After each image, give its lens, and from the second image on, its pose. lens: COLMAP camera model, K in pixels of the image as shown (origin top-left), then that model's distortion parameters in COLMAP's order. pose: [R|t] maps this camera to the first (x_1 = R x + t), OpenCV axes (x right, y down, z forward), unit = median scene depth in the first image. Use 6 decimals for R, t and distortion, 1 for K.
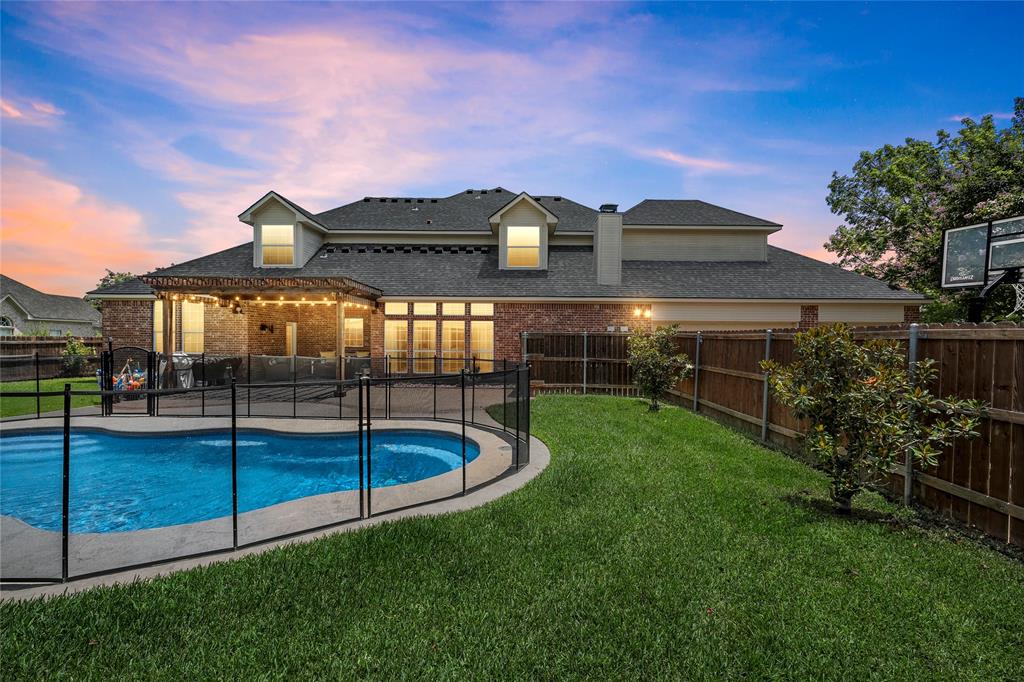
lens RADIAL K [[405.9, 0, 512.9], [0, 405.9, 344.0], [0, 0, 1]] dist [0.000528, 0.000168]
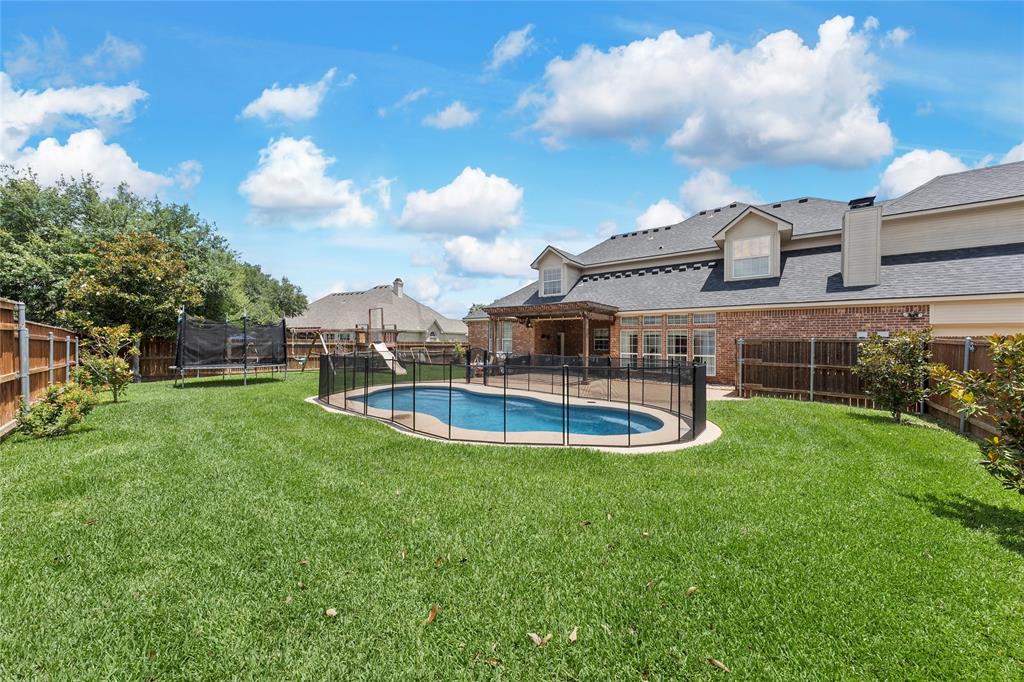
lens RADIAL K [[342.3, 0, 512.0], [0, 342.3, 341.0], [0, 0, 1]] dist [-0.000020, -0.000012]
pose [[0.784270, -0.000834, -0.620419, 0.099481], [-0.013447, 0.999741, -0.018341, 0.002142], [0.620273, 0.022727, 0.784056, -0.083711]]
